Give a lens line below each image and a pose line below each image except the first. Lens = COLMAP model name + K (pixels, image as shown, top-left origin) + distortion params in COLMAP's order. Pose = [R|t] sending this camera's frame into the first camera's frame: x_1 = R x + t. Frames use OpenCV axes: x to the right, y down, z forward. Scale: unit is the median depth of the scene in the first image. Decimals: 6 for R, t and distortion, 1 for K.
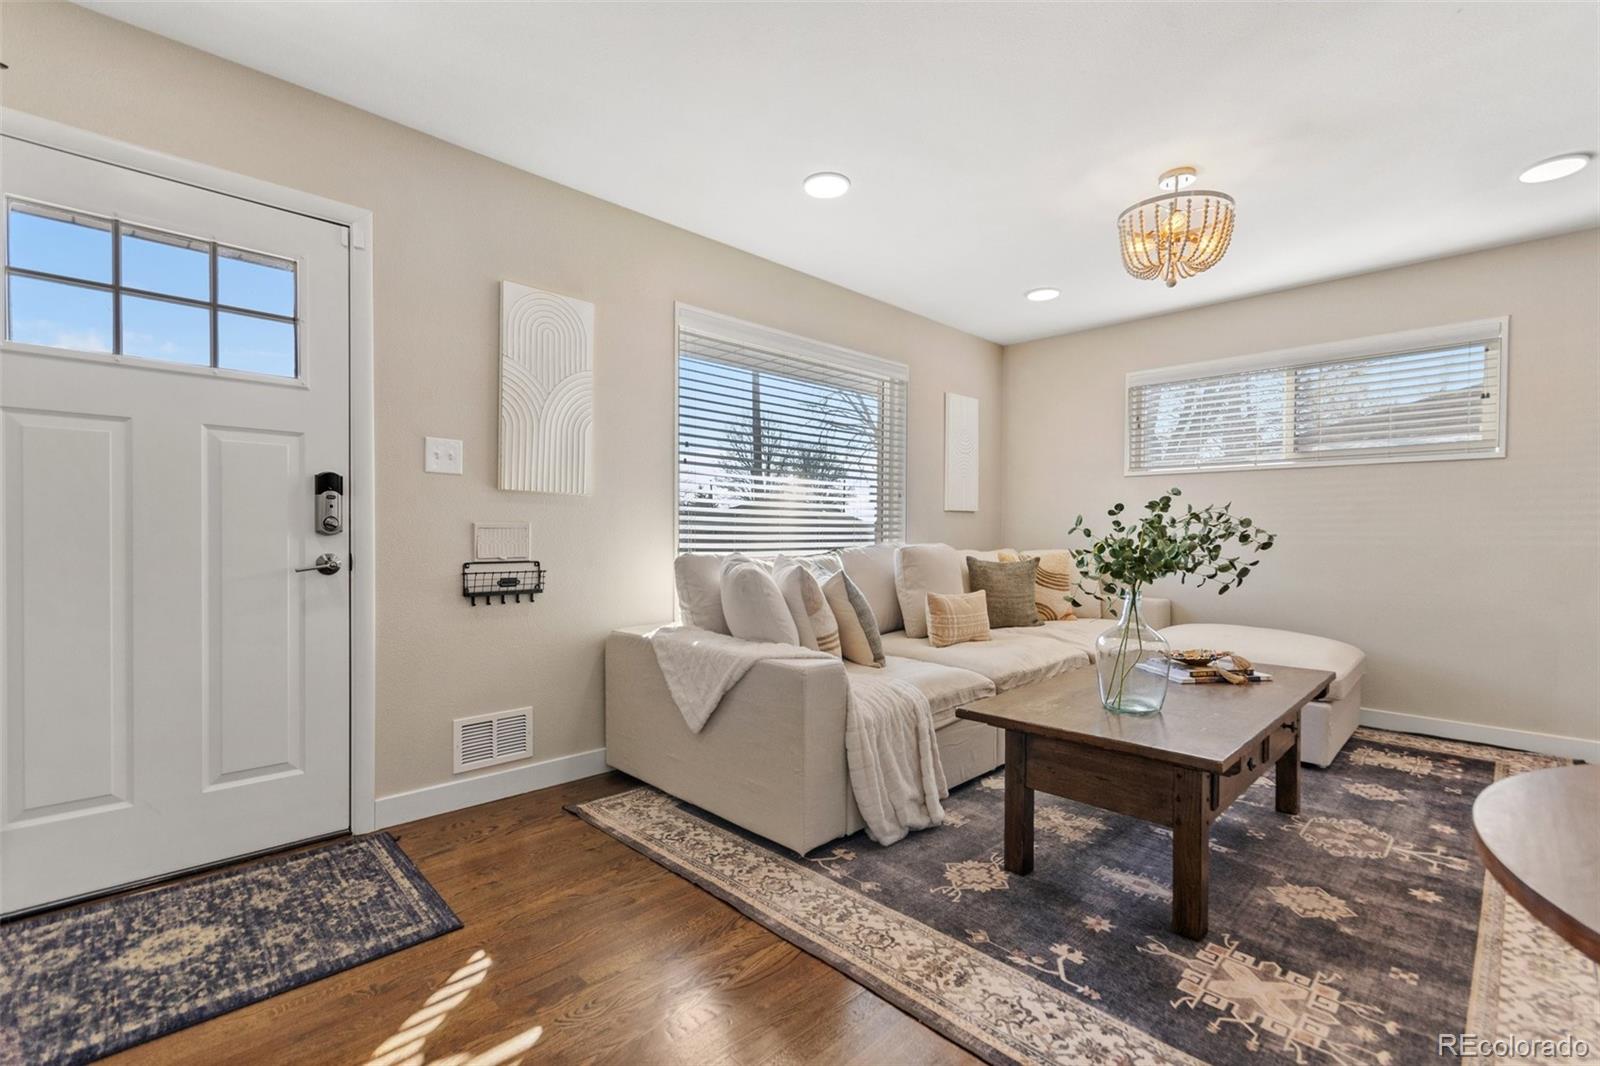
lens RADIAL K [[724.8, 0, 800.0], [0, 724.8, 533.0], [0, 0, 1]] dist [0.000256, -0.000232]
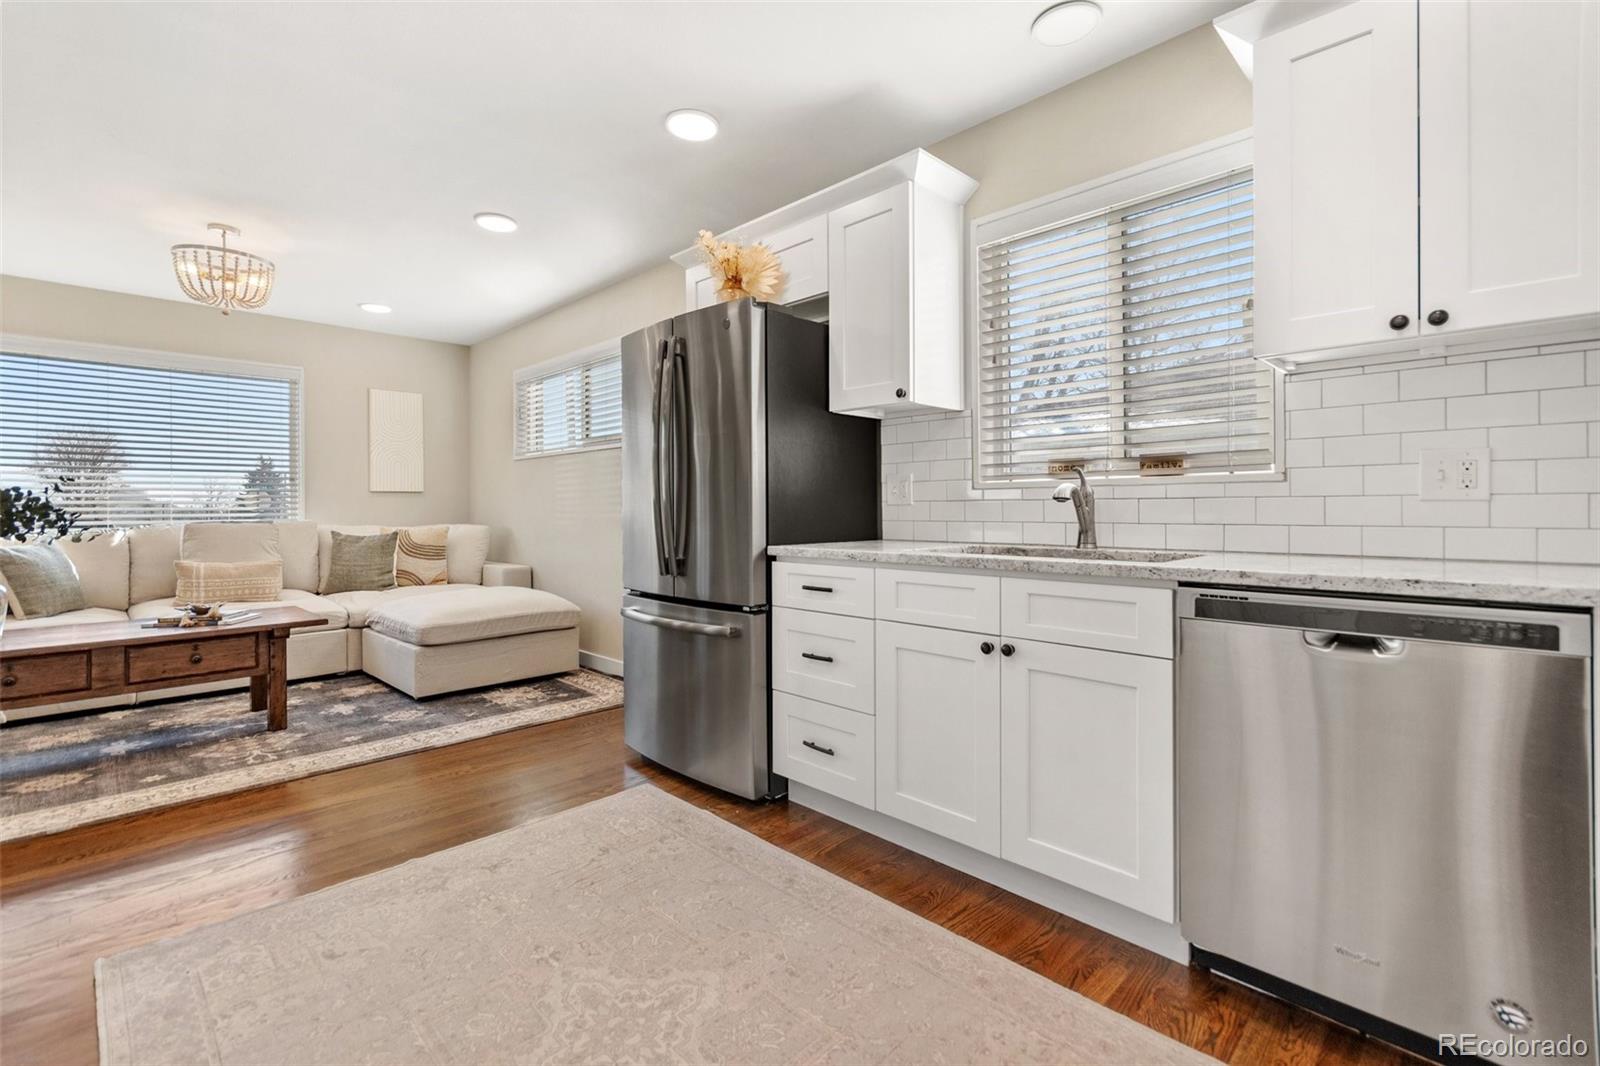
lens RADIAL K [[731.7, 0, 798.9], [0, 731.7, 501.3], [0, 0, 1]] dist [0.003791, 0.000878]
pose [[0.999885, -0.010781, 0.010631, 2.340636], [0.010877, 0.999900, -0.009039, 0.010194], [-0.010532, 0.009153, 0.999903, -0.440731]]
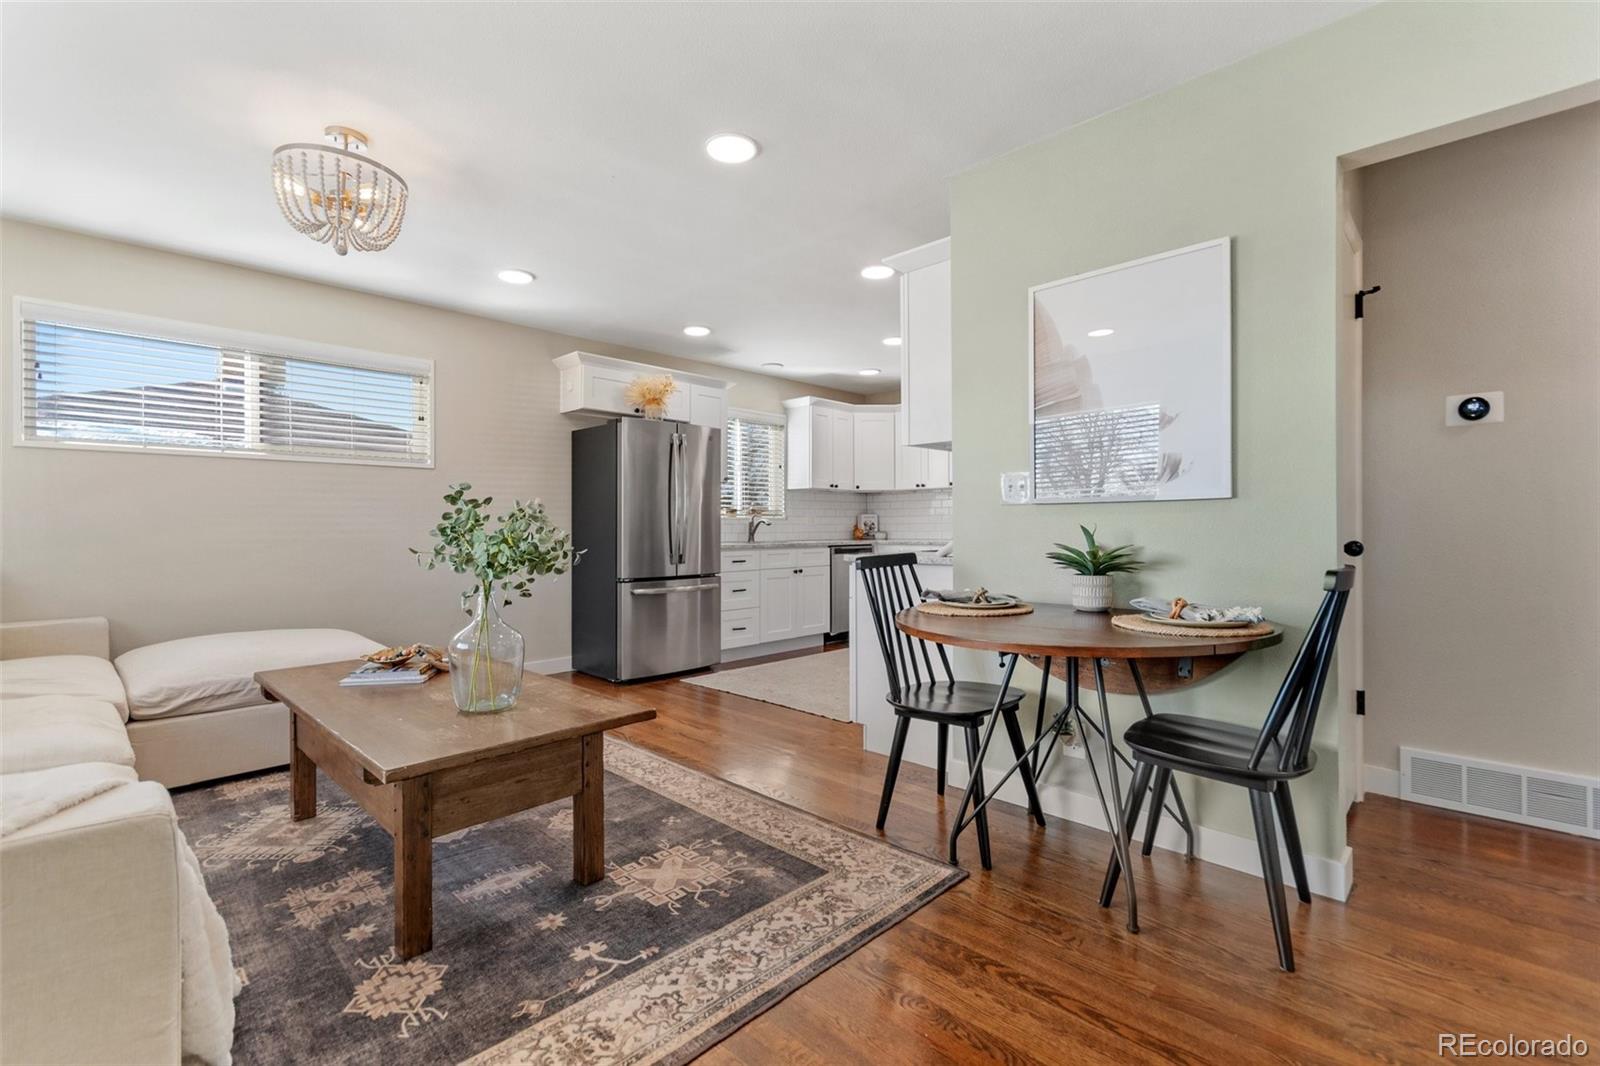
lens RADIAL K [[710.5, 0, 789.0], [0, 710.5, 525.8], [0, 0, 1]] dist [0.001842, 0.000135]
pose [[-0.032941, -0.004232, 0.999448, -0.608445], [0.004569, 0.999980, 0.004385, -0.007610], [-0.999447, 0.004711, -0.032921, 0.747624]]
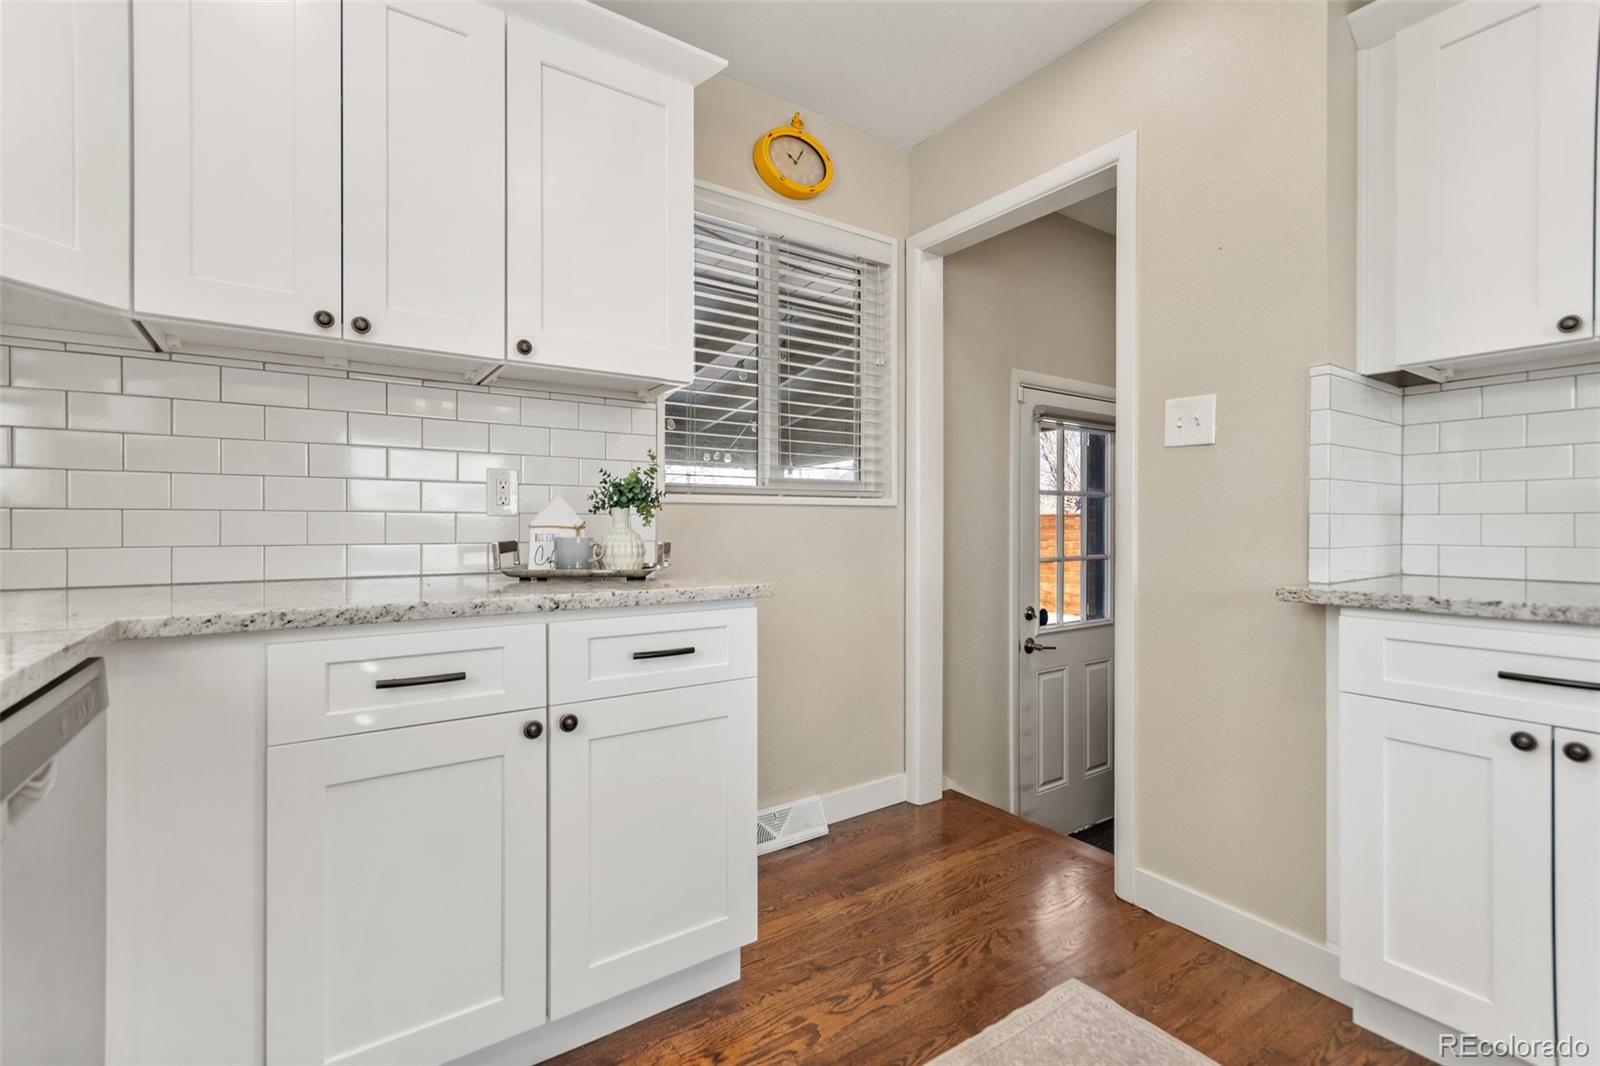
lens RADIAL K [[710.5, 0, 789.0], [0, 710.5, 525.8], [0, 0, 1]] dist [0.001842, 0.000135]
pose [[-0.986096, -0.006483, 0.166050, 2.473673], [-0.006410, 0.999979, 0.000976, 0.014647], [-0.166053, -0.000102, -0.986117, 0.609613]]
